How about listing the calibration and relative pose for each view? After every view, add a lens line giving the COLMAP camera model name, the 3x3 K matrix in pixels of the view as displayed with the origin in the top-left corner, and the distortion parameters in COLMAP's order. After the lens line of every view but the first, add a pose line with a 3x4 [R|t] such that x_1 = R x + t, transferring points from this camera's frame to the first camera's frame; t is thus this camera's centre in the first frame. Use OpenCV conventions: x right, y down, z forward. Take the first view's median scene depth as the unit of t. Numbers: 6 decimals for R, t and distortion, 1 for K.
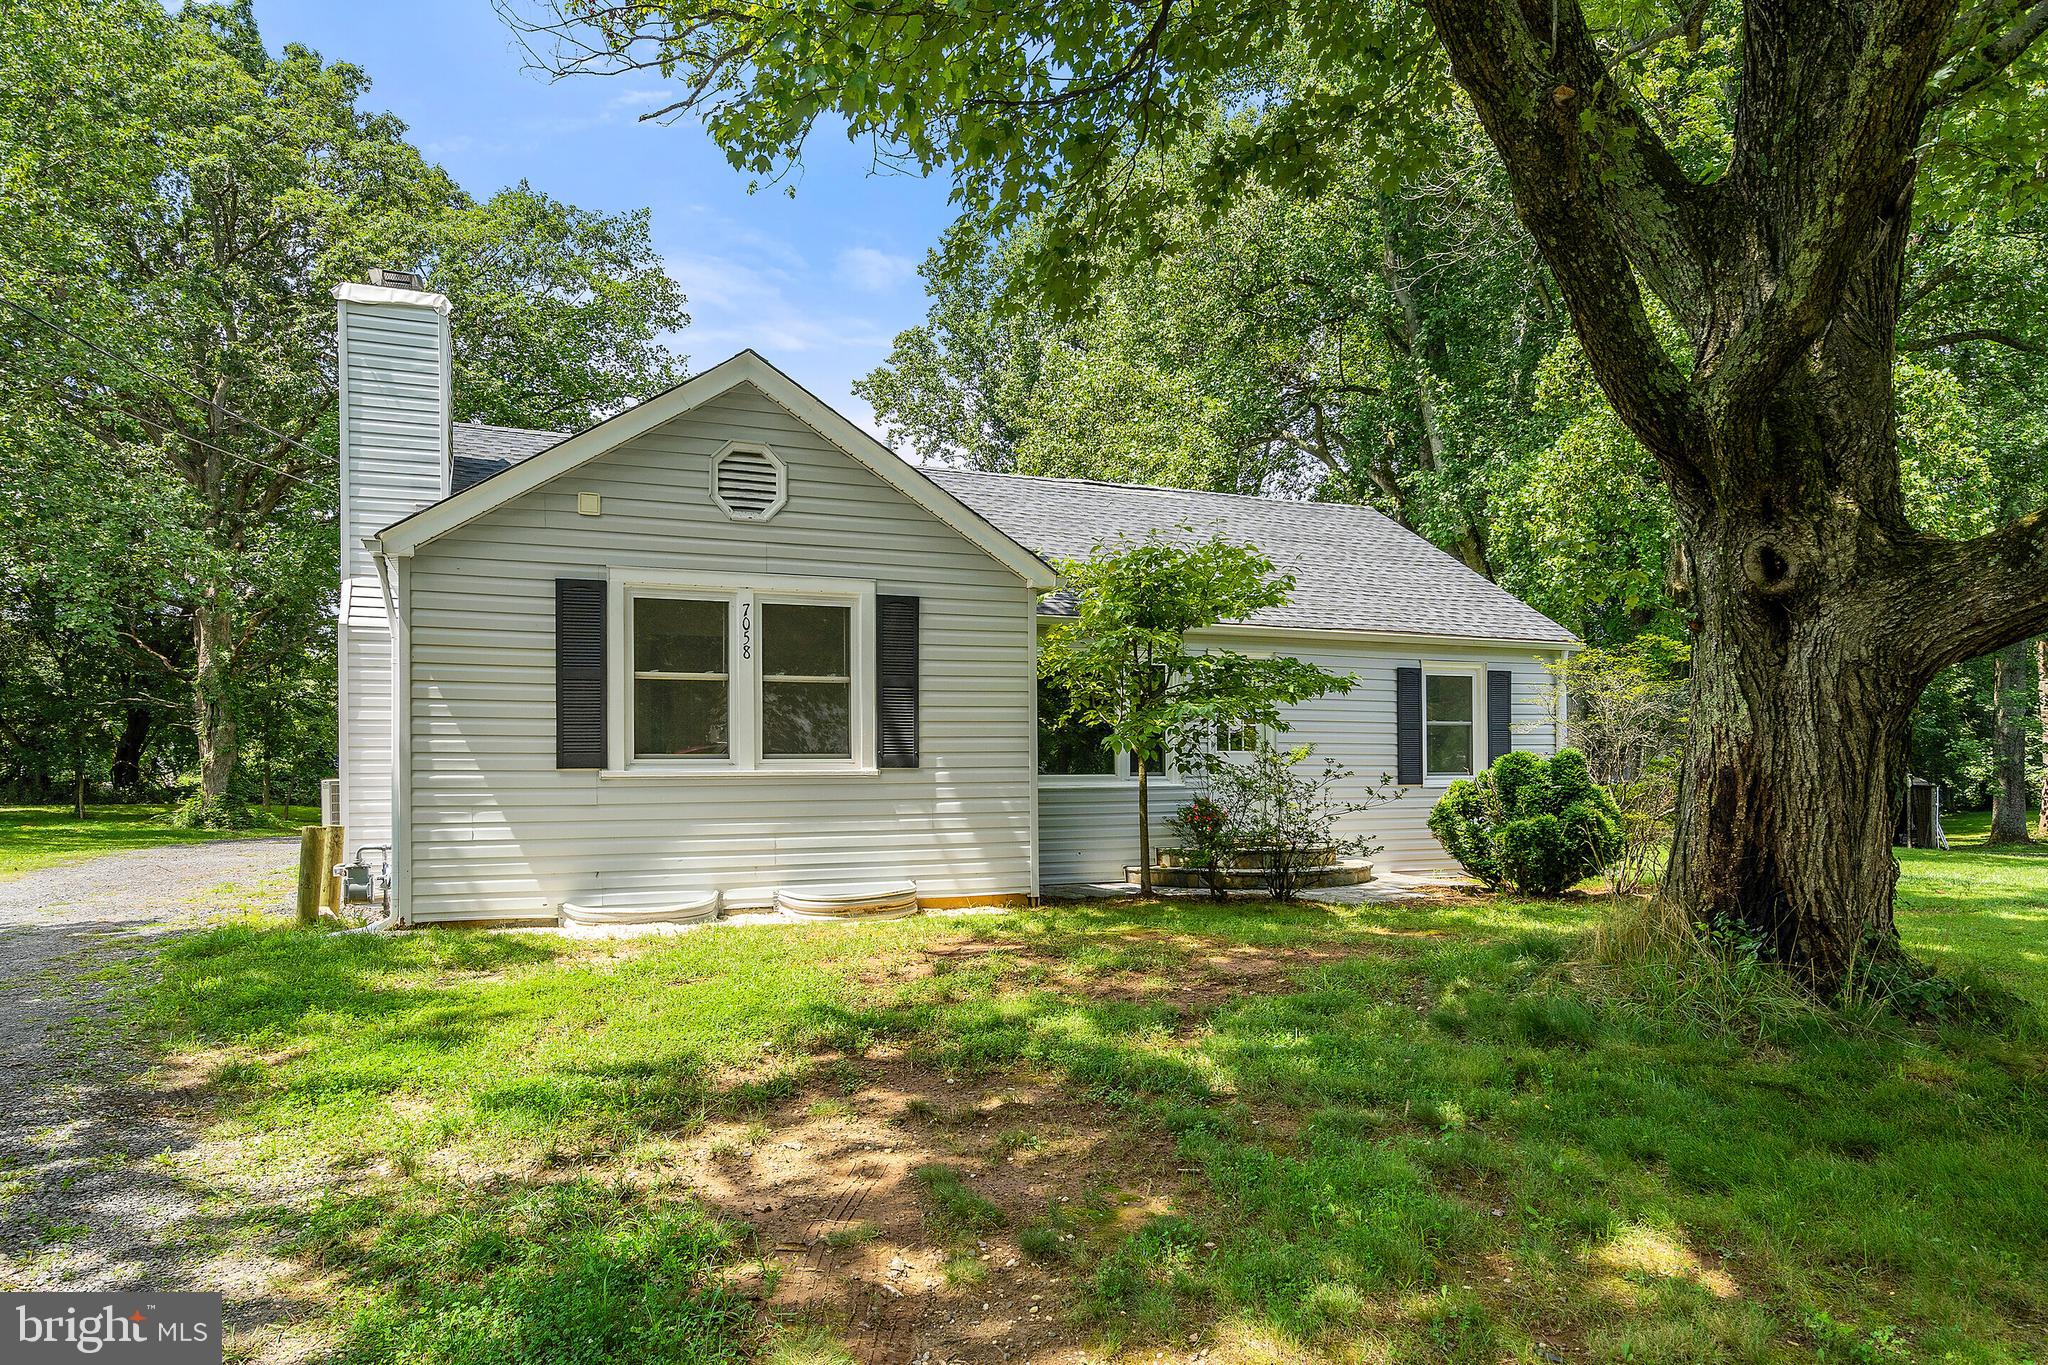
lens RADIAL K [[1261.7, 0, 891.5], [0, 1261.7, 734.7], [0, 0, 1]] dist [0.005604, 0.000717]
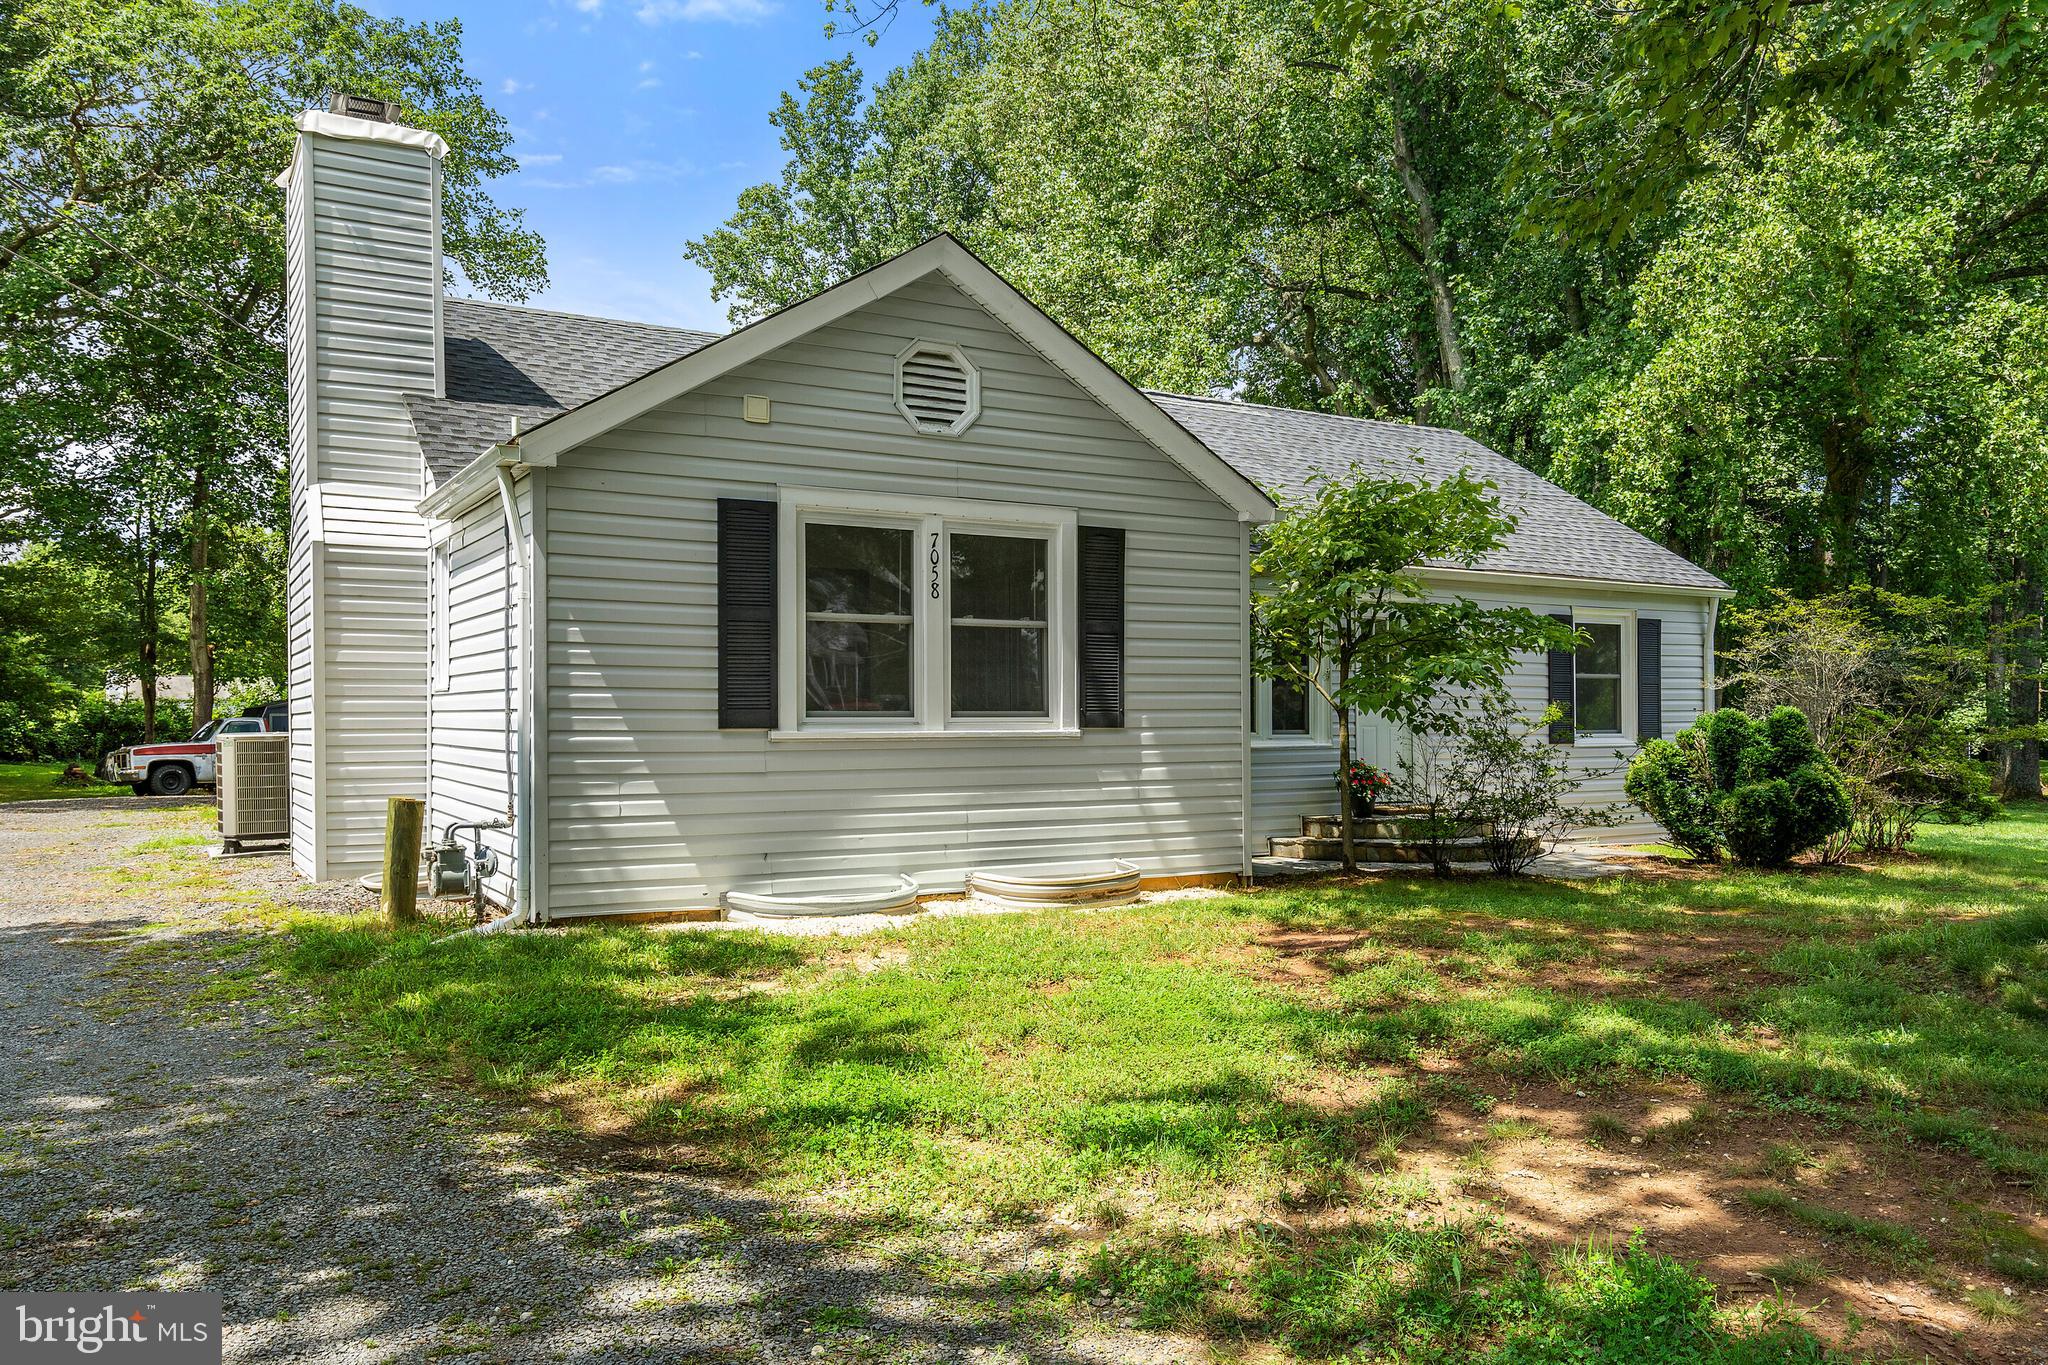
lens RADIAL K [[1488.3, 0, 1024.0], [0, 1488.3, 682.5], [0, 0, 1]] dist [0.009711, 0.003191]
pose [[0.988254, 0.006687, 0.152676, -0.206635], [-0.007180, 0.999971, 0.002681, -0.006987], [-0.152653, -0.003746, 0.988273, 0.006979]]
